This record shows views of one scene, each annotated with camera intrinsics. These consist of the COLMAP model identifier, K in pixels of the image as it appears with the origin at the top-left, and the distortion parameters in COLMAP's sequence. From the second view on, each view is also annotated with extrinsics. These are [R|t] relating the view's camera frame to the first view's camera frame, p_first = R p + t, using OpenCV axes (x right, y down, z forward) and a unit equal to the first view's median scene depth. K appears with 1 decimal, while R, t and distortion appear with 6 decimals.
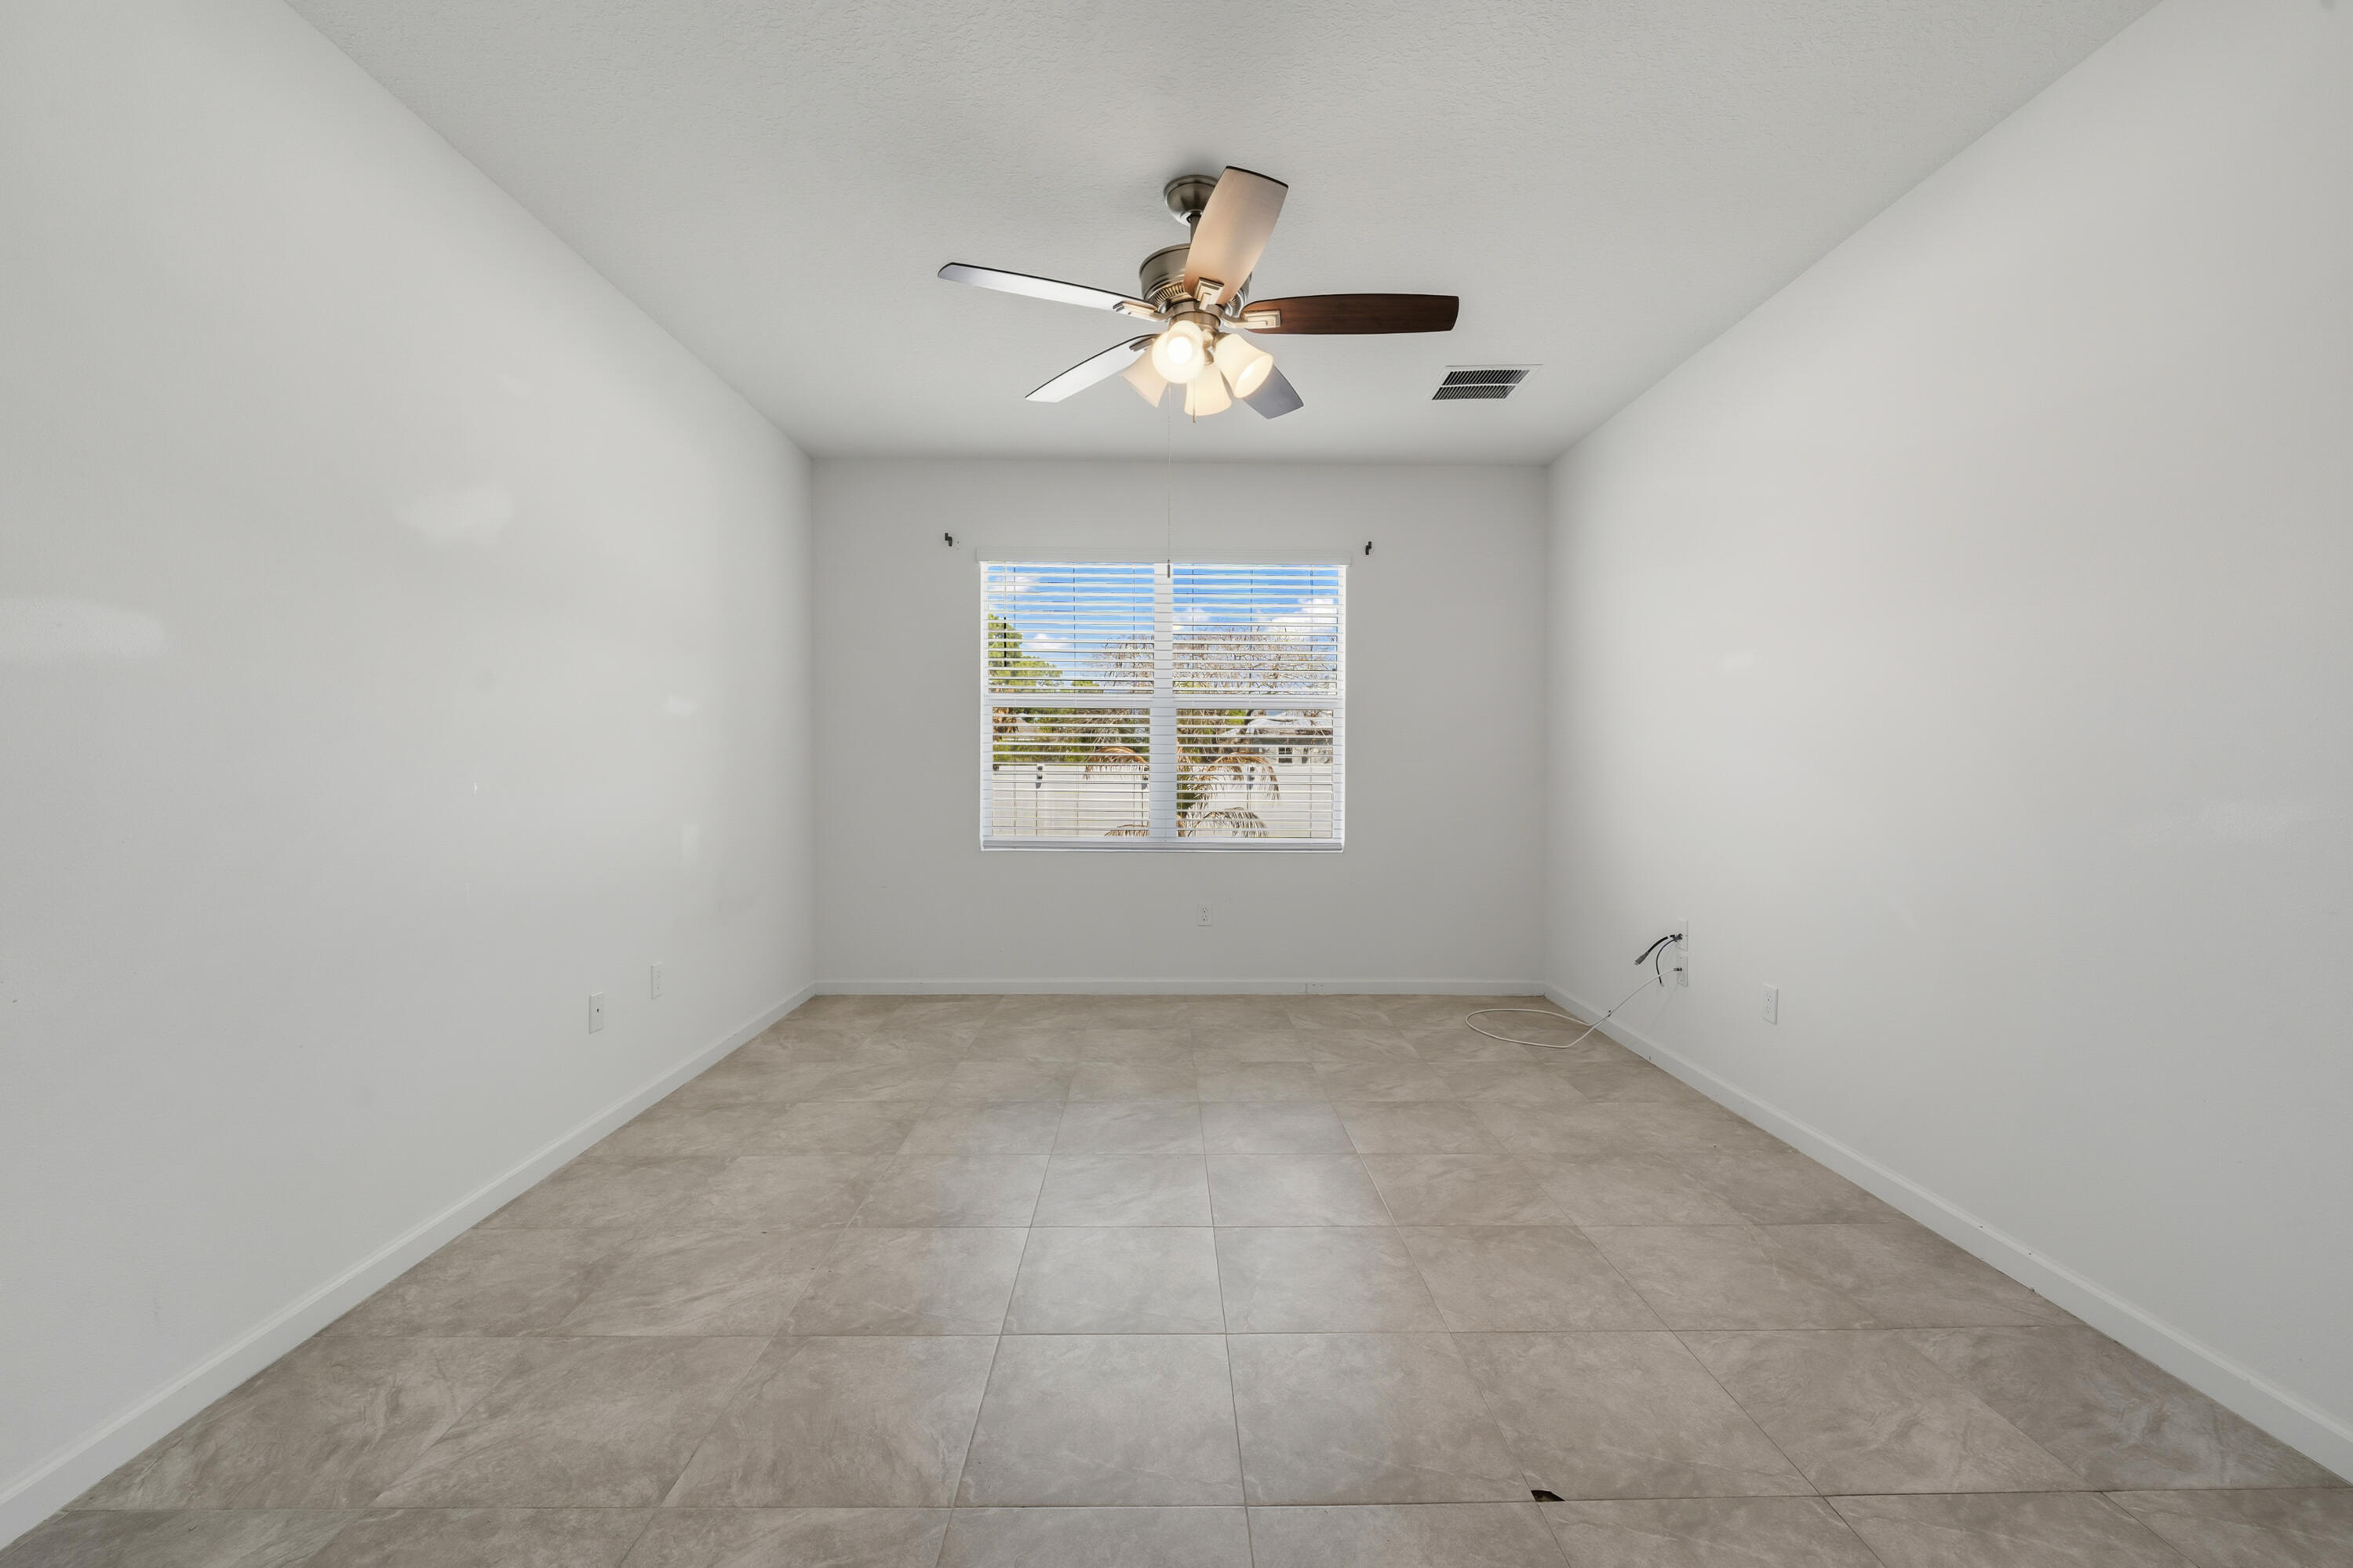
lens RADIAL K [[966.0, 0, 1163.6], [0, 966.0, 790.7], [0, 0, 1]] dist [-0.006463, -0.002121]
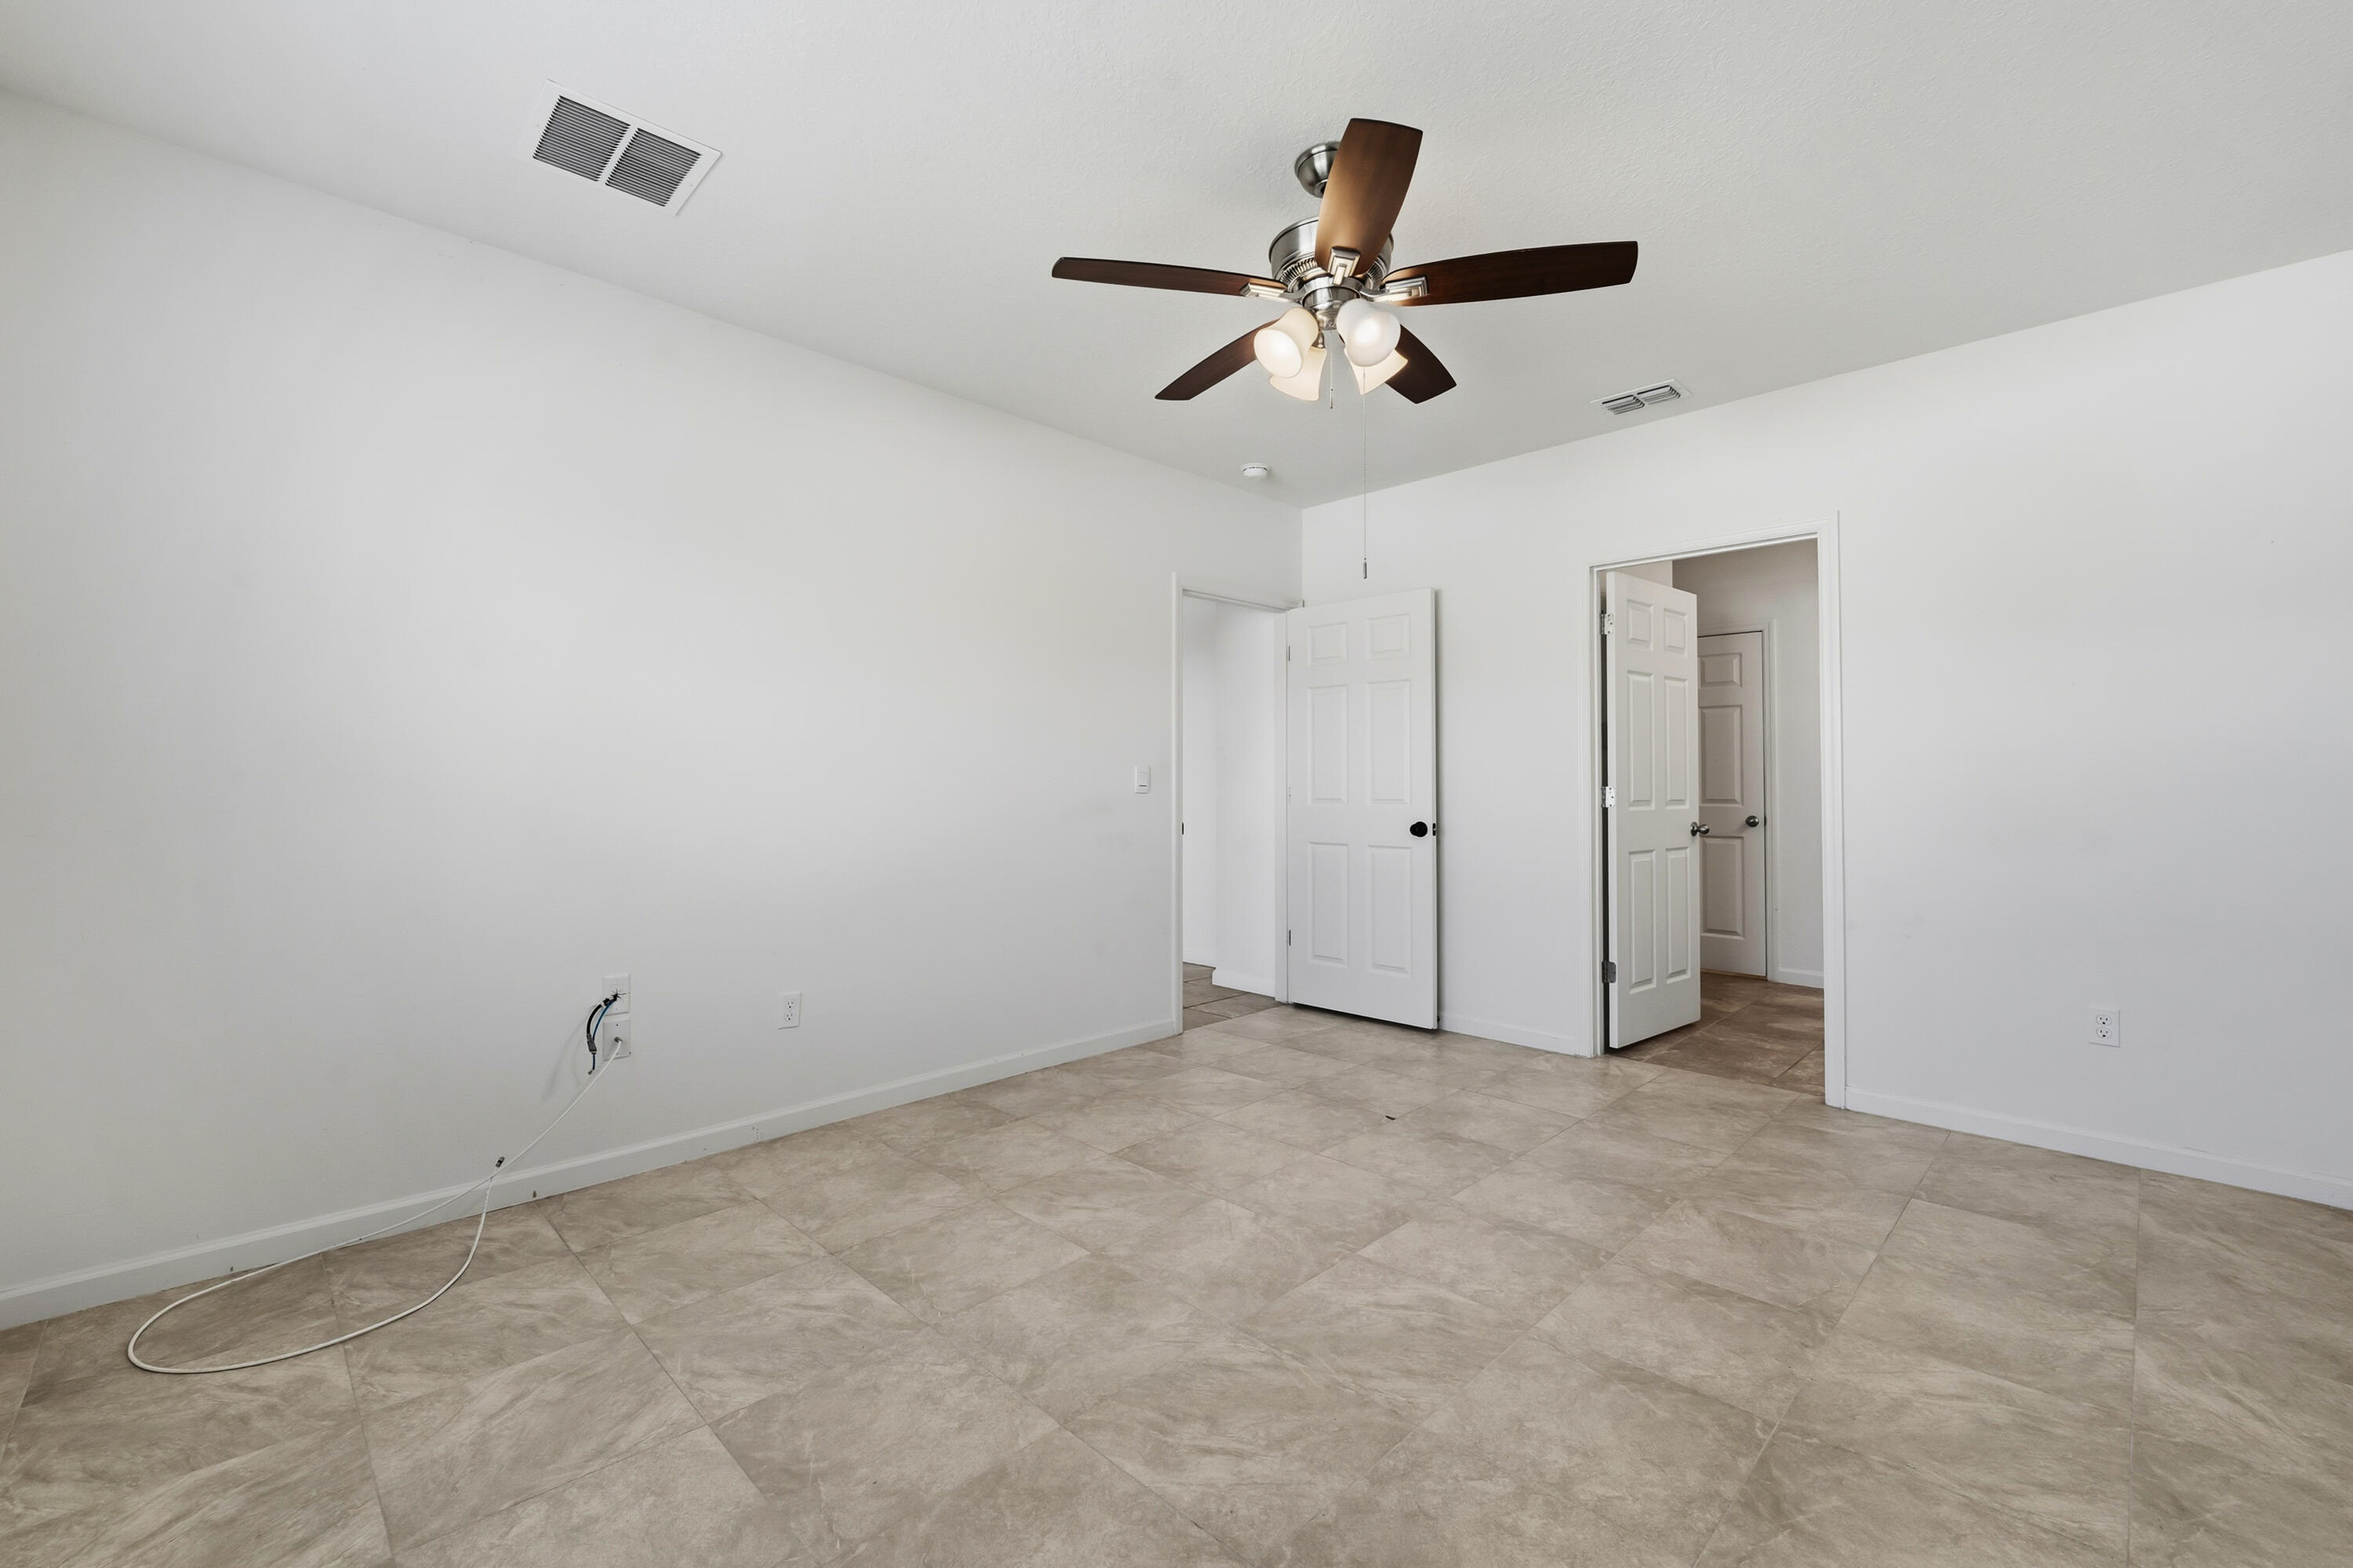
lens RADIAL K [[966.1, 0, 1178.2], [0, 966.1, 768.2], [0, 0, 1]] dist [-0.006463, -0.002121]
pose [[-0.698981, 0.009987, 0.715071, -0.443403], [0.018547, 0.999819, 0.004166, -0.041246], [-0.714900, 0.016174, -0.699040, 1.509375]]
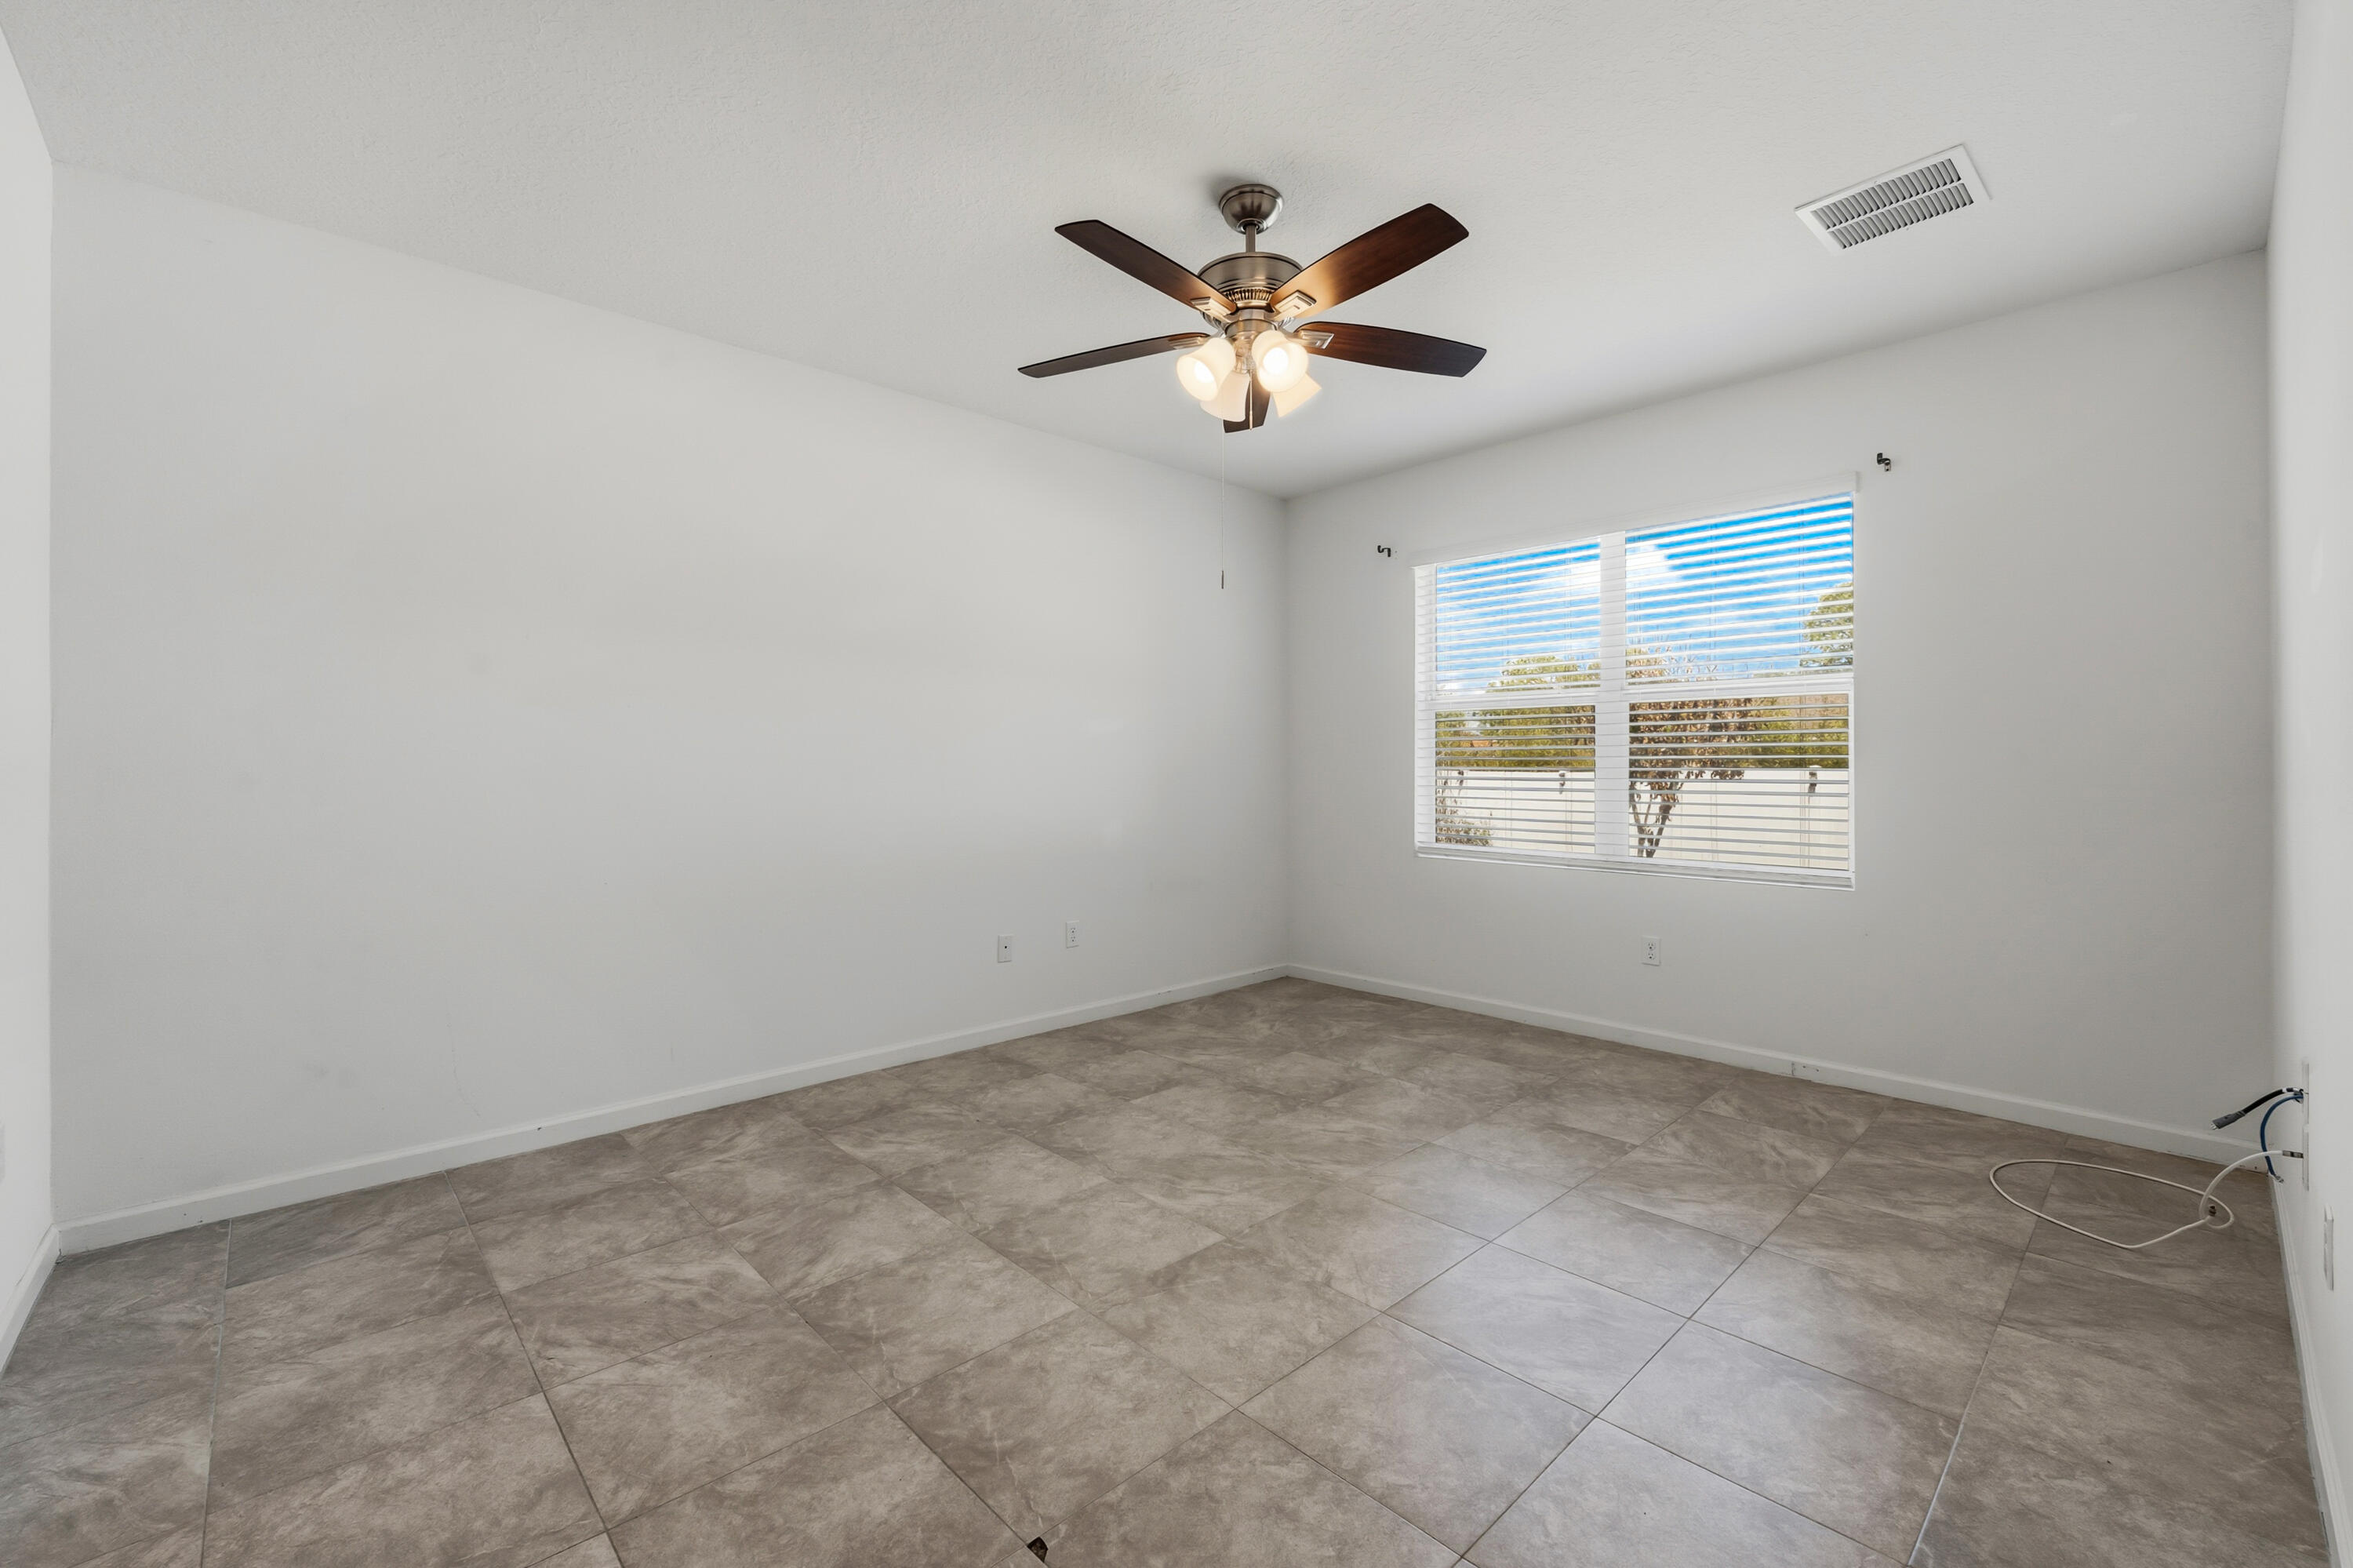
lens RADIAL K [[966.1, 0, 1176.2], [0, 966.1, 773.1], [0, 0, 1]] dist [-0.006463, -0.002121]
pose [[0.676674, 0.000151, -0.736283, 0.622377], [-0.017140, 0.999732, -0.015548, -0.006607], [0.736083, 0.023141, 0.676495, 0.233739]]
